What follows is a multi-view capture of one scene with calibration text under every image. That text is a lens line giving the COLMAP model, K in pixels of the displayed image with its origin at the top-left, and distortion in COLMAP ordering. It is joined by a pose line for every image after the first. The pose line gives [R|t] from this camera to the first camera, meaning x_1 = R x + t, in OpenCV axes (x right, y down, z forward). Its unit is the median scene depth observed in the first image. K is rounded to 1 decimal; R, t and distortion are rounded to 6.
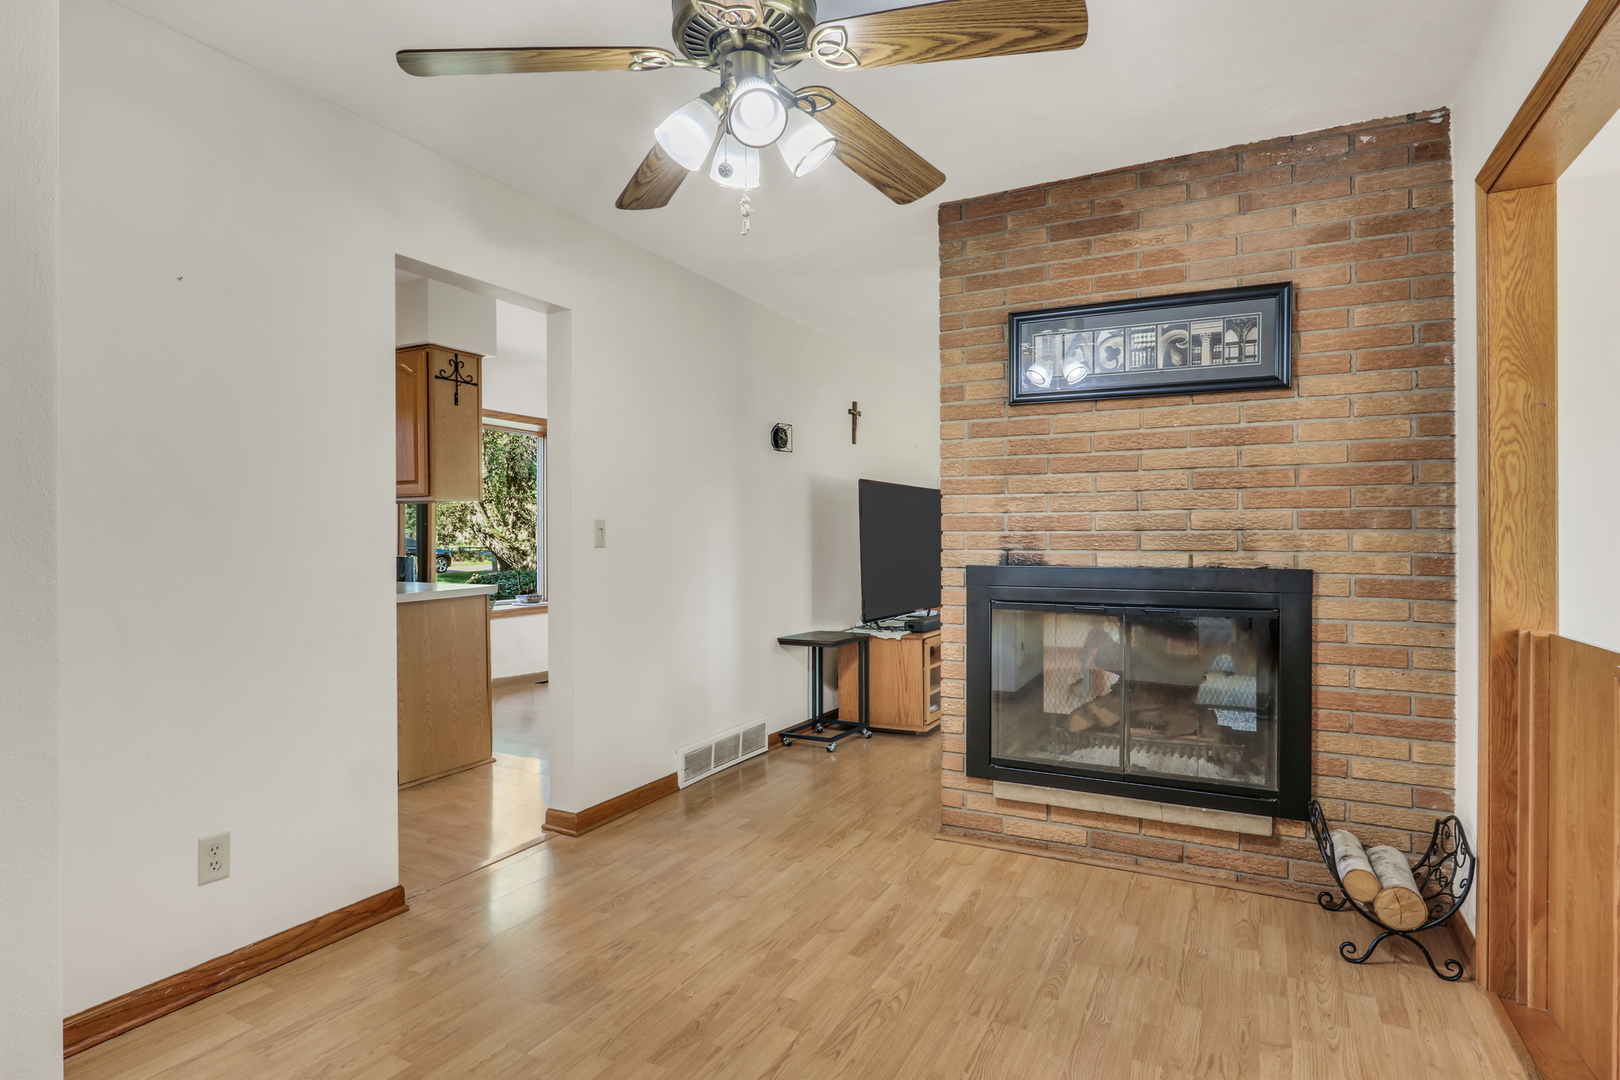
lens RADIAL K [[851.8, 0, 803.3], [0, 851.8, 543.3], [0, 0, 1]] dist [-0.021819, 0.009099]
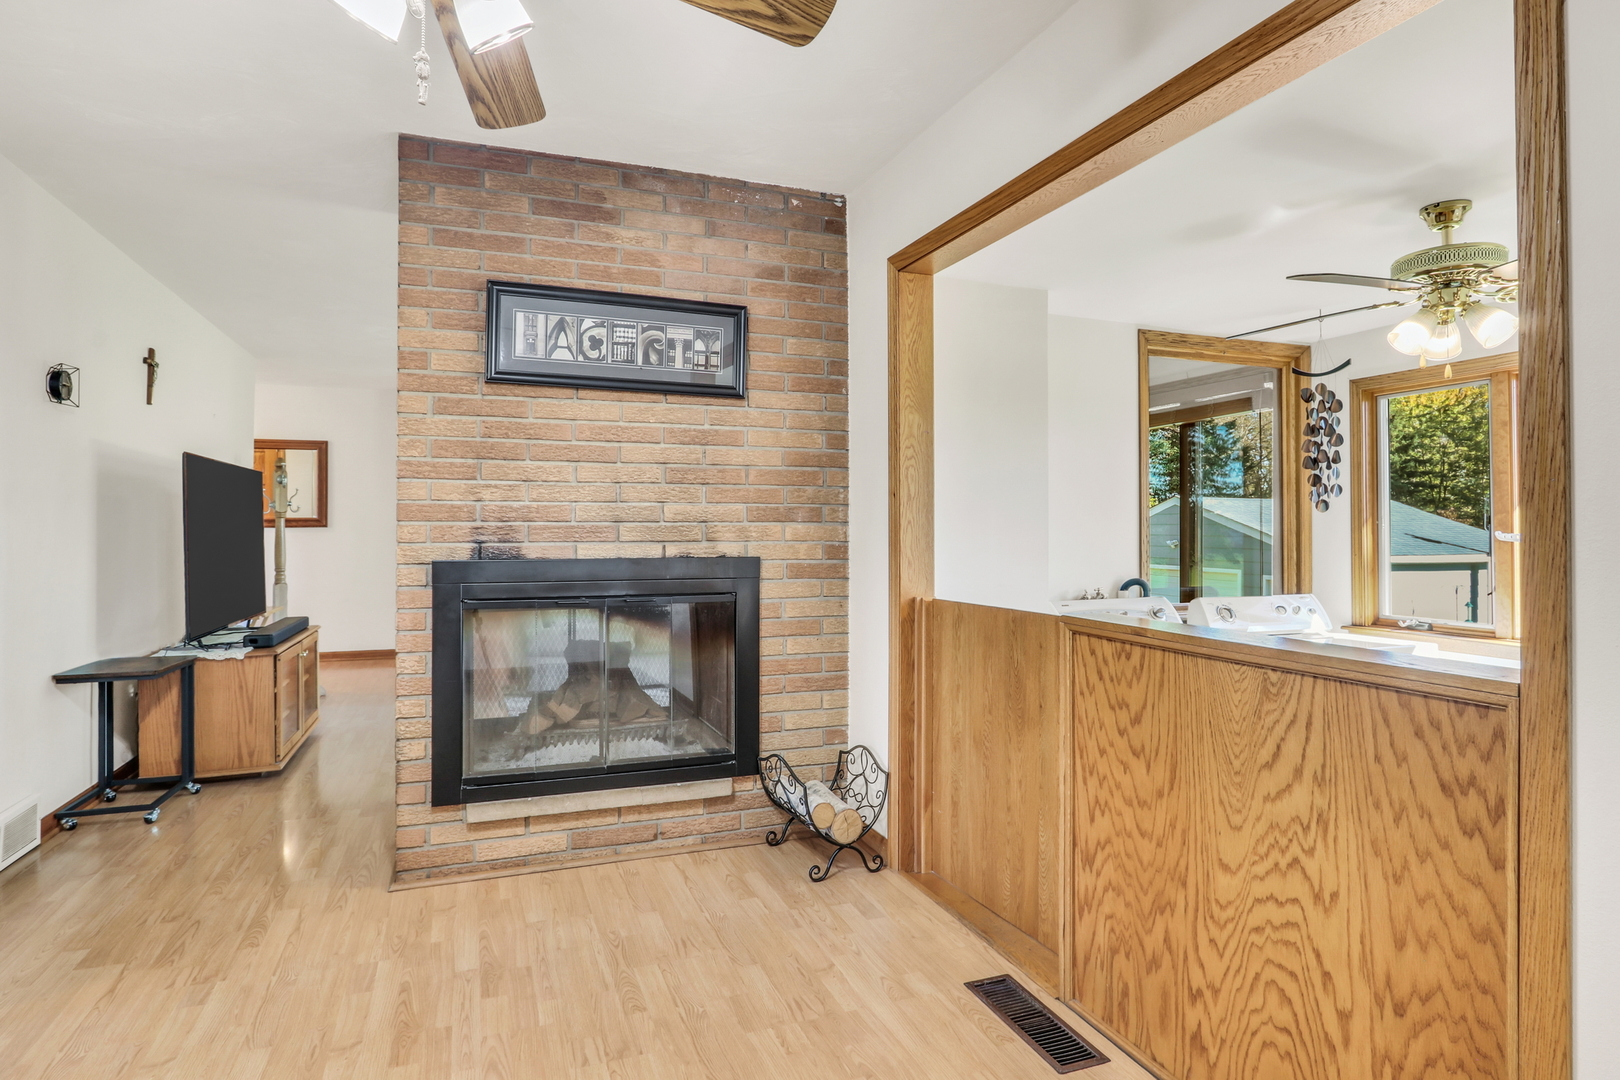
lens RADIAL K [[851.8, 0, 798.2], [0, 851.8, 524.1], [0, 0, 1]] dist [-0.021819, 0.009099]
pose [[0.668768, 0.006212, 0.743446, -0.218705], [0.004989, 0.999905, -0.012844, 0.001574], [-0.743455, 0.012299, 0.668673, 0.164485]]
